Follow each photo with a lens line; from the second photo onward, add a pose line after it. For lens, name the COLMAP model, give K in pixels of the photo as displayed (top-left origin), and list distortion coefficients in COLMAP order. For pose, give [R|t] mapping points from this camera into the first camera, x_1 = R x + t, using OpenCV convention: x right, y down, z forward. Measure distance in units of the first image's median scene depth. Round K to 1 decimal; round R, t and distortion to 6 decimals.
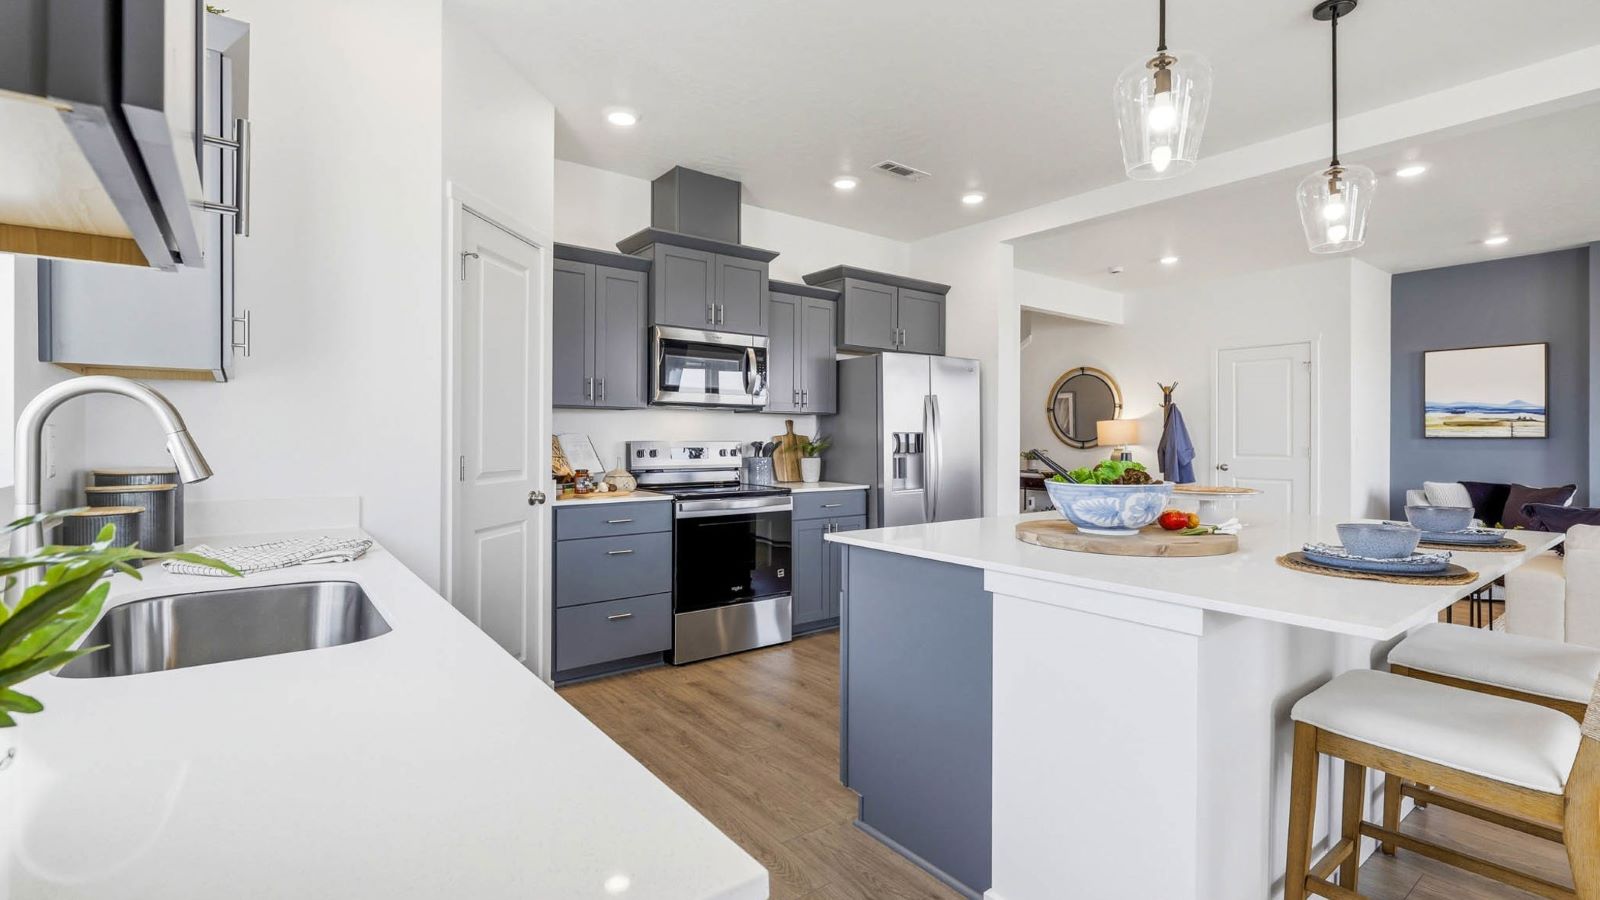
lens RADIAL K [[728.8, 0, 800.0], [0, 728.8, 450.0], [0, 0, 1]] dist [-0.001538, -0.000205]
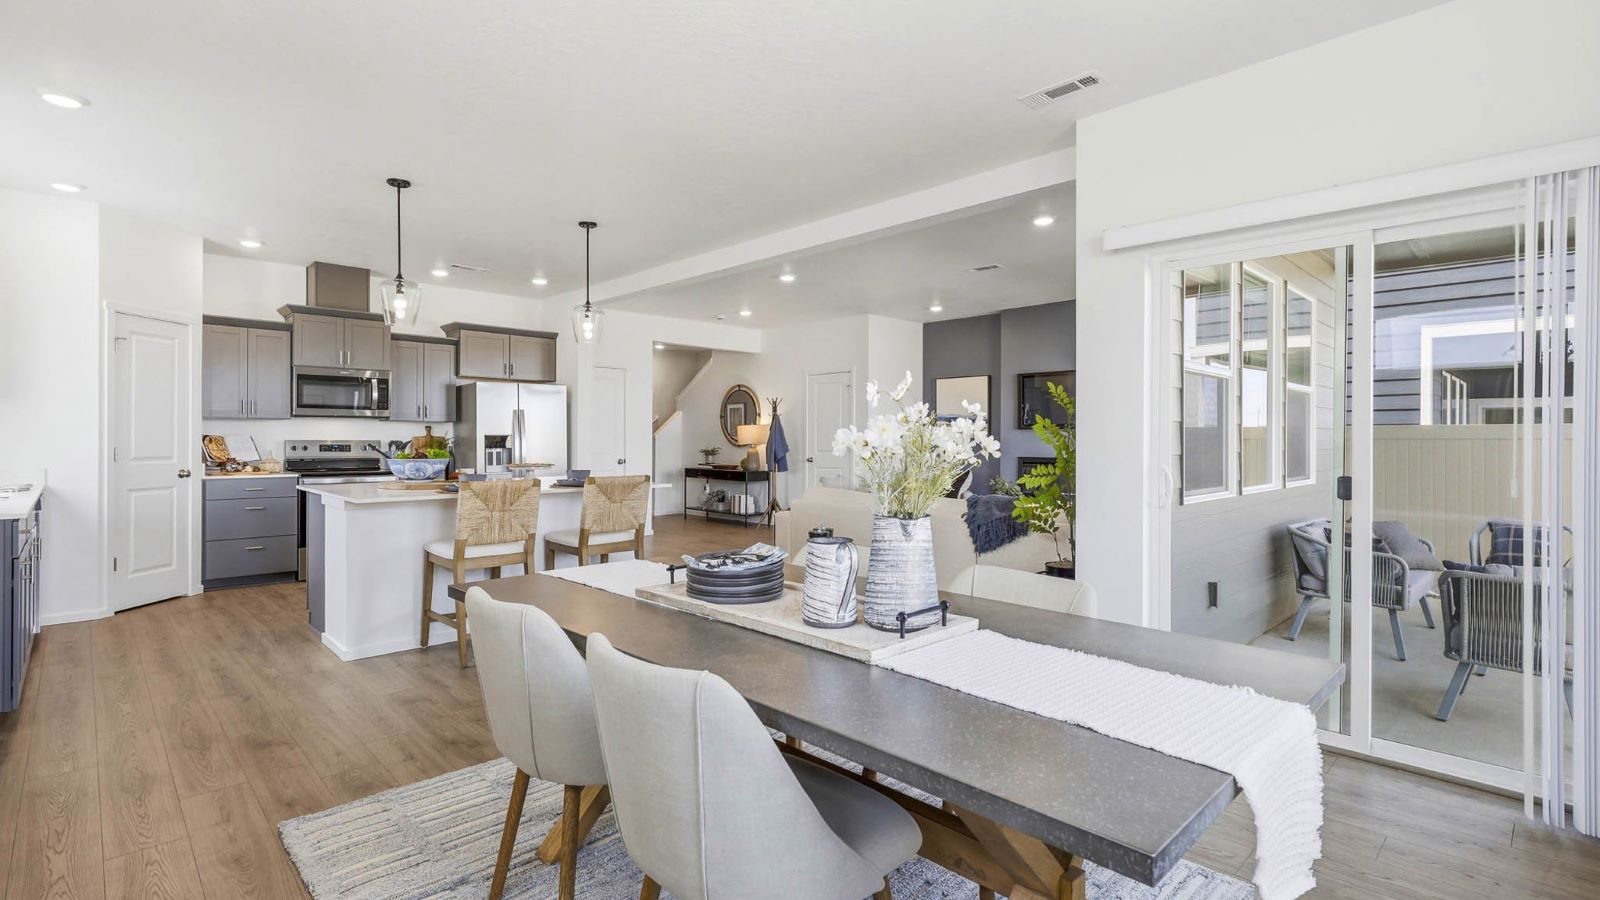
lens RADIAL K [[744.8, 0, 800.0], [0, 744.8, 450.0], [0, 0, 1]] dist [0.000089, -0.000179]
pose [[0.992985, 0.000191, 0.118238, 0.628983], [-0.000212, 1.000000, 0.000168, 0.008039], [-0.118238, -0.000192, 0.992985, -0.653315]]
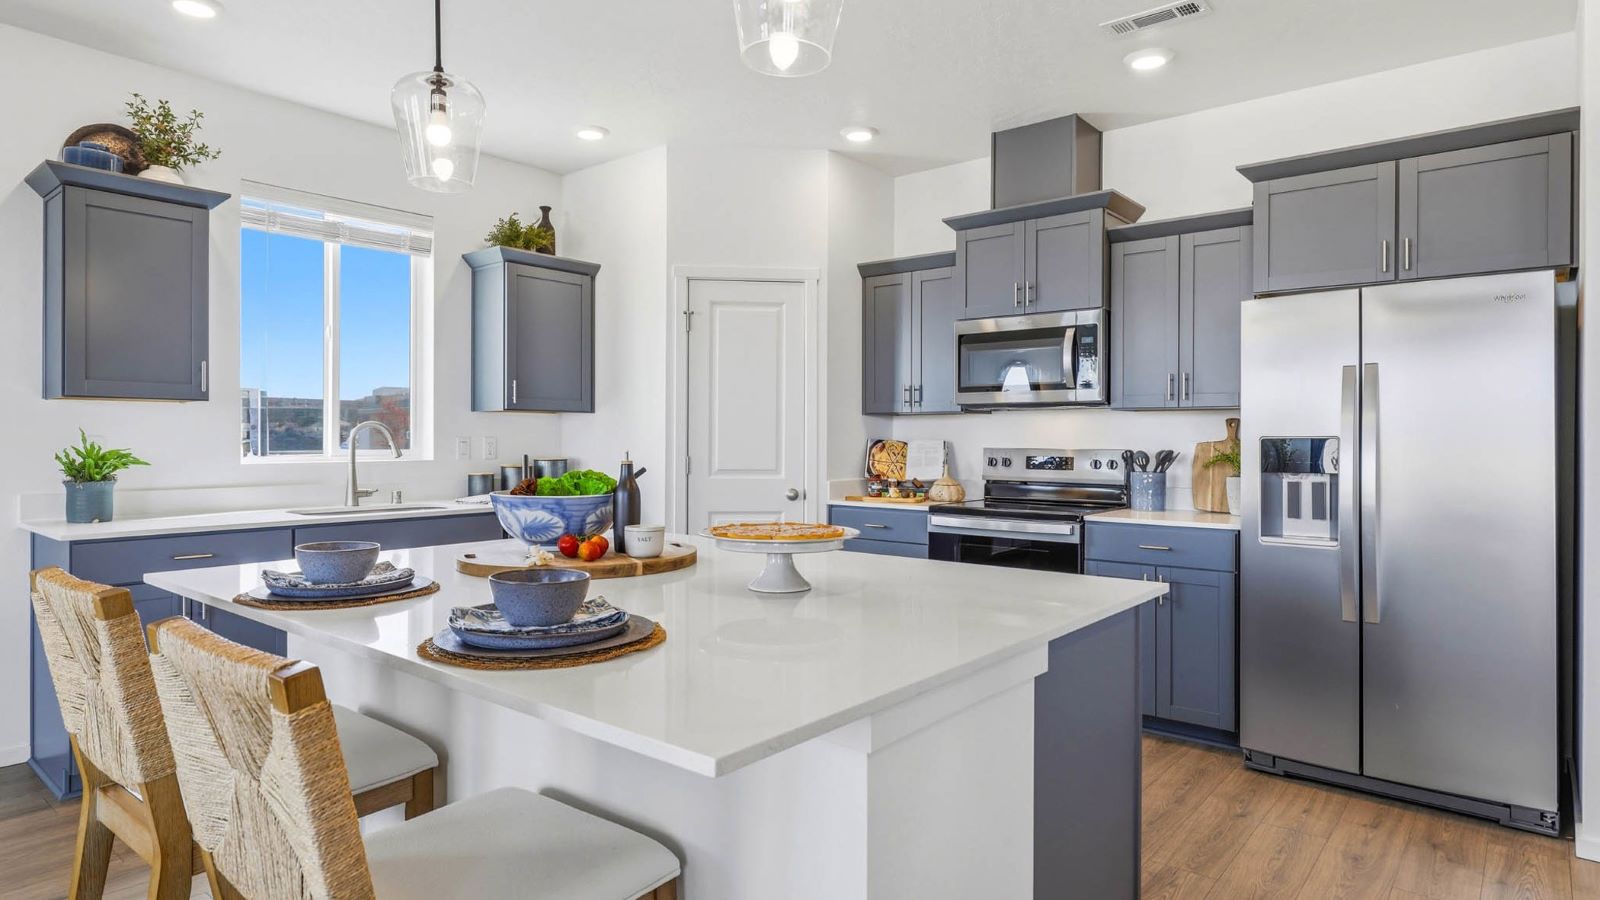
lens RADIAL K [[890.2, 0, 800.0], [0, 890.2, 450.0], [0, 0, 1]] dist [0.001382, 0.000087]
pose [[0.221422, 0.006737, -0.975155, 0.779214], [-0.020821, 0.999781, 0.002179, -0.007297], [0.974956, 0.019821, 0.221514, 0.513976]]
